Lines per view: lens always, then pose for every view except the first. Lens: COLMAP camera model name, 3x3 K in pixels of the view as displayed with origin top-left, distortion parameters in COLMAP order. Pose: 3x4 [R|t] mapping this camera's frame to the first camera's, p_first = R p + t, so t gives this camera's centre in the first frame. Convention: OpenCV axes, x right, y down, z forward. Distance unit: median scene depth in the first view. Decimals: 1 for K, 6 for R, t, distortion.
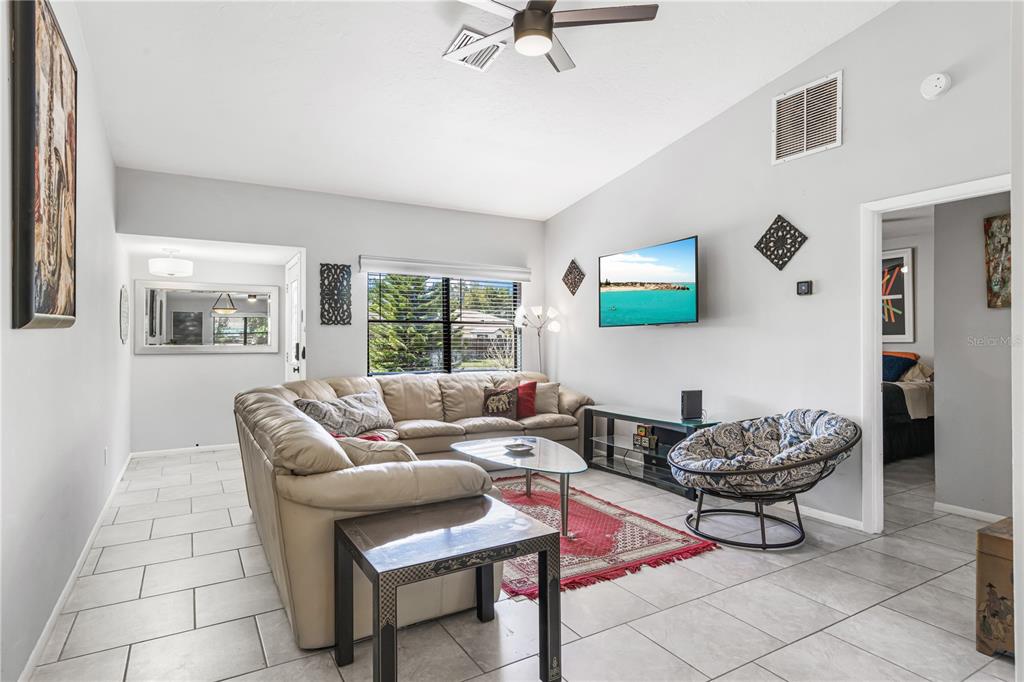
lens RADIAL K [[548.7, 0, 512.0], [0, 548.7, 341.0], [0, 0, 1]] dist [0.003147, 0.000401]
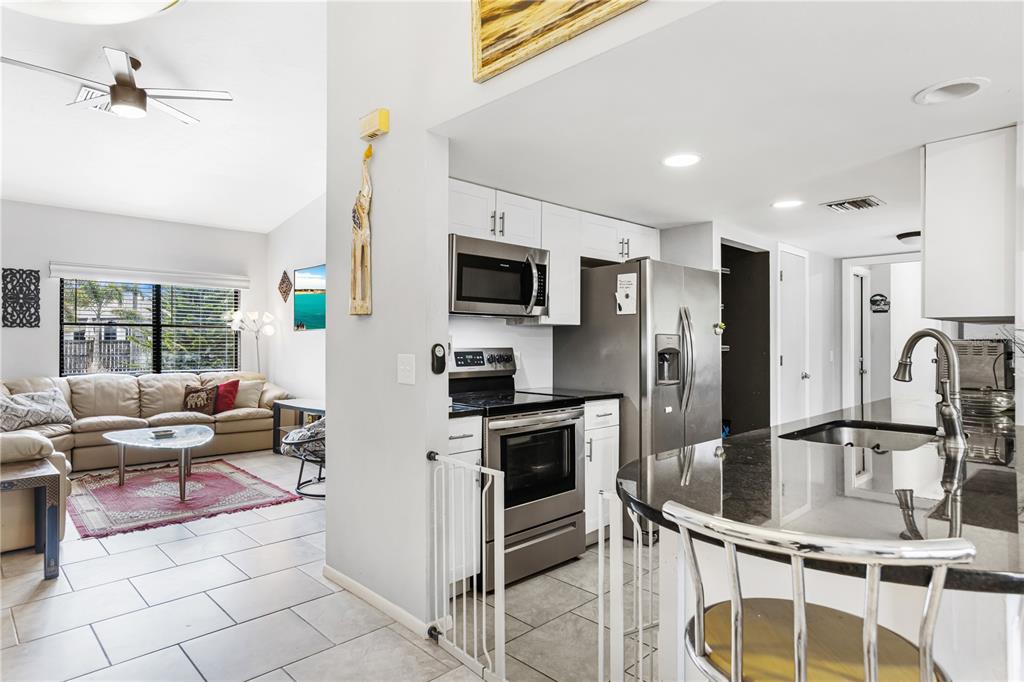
lens RADIAL K [[573.1, 0, 512.0], [0, 573.1, 341.0], [0, 0, 1]] dist [0.001929, 0.000391]
pose [[0.970964, 0.002605, 0.239213, 0.321861], [-0.001408, 0.999986, -0.005172, 0.000504], [-0.239223, 0.004685, 0.970953, -0.277896]]
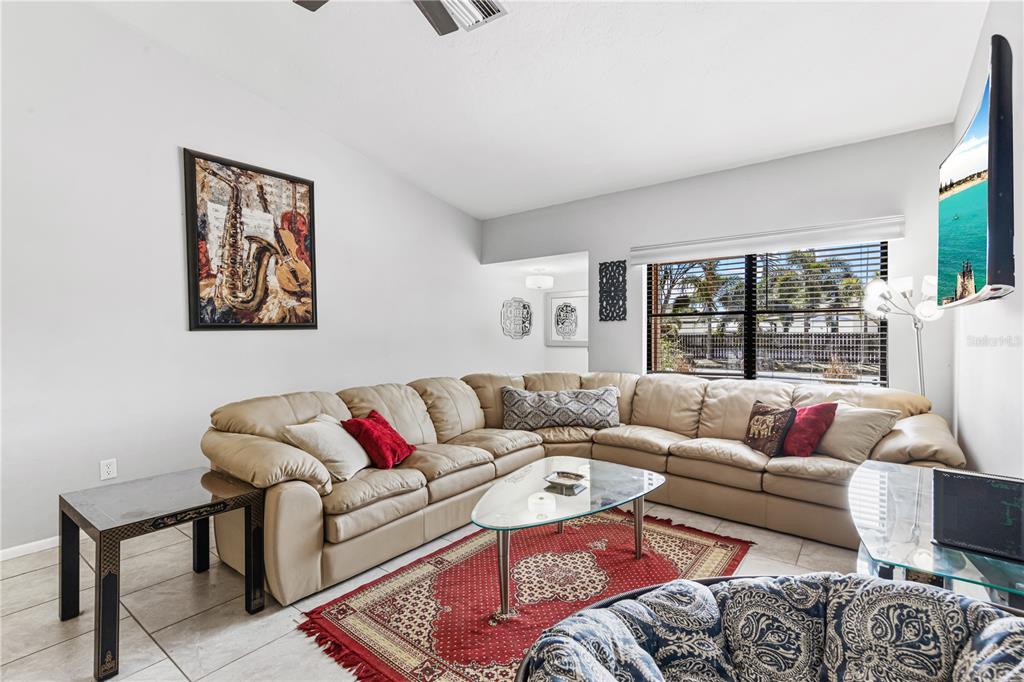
lens RADIAL K [[465.9, 0, 508.1], [0, 465.9, 341.1], [0, 0, 1]] dist [0.002831, 0.000201]
pose [[0.373812, 0.009514, -0.927456, 0.412309], [0.001303, 0.999941, 0.010783, -0.001501], [0.927504, -0.005239, 0.373777, 0.494725]]
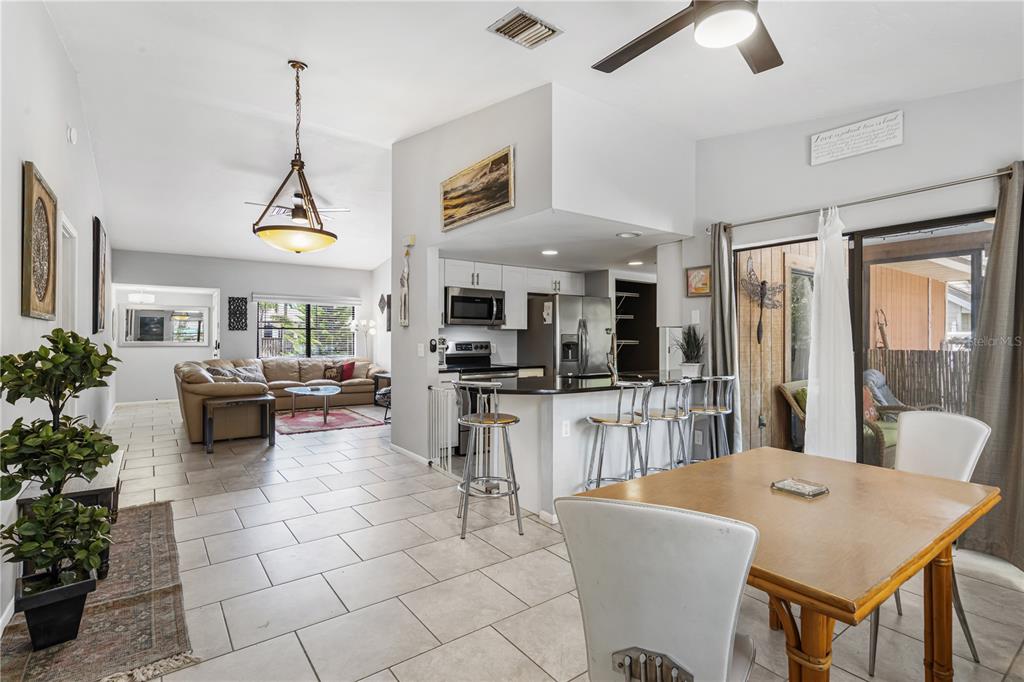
lens RADIAL K [[487.3, 0, 513.3], [0, 487.3, 336.6], [0, 0, 1]] dist [0.001257, -0.000037]
pose [[0.994530, 0.001888, 0.104439, 0.425114], [-0.001193, 0.999977, -0.006718, 0.001362], [-0.104449, 0.006557, 0.994509, -0.717447]]
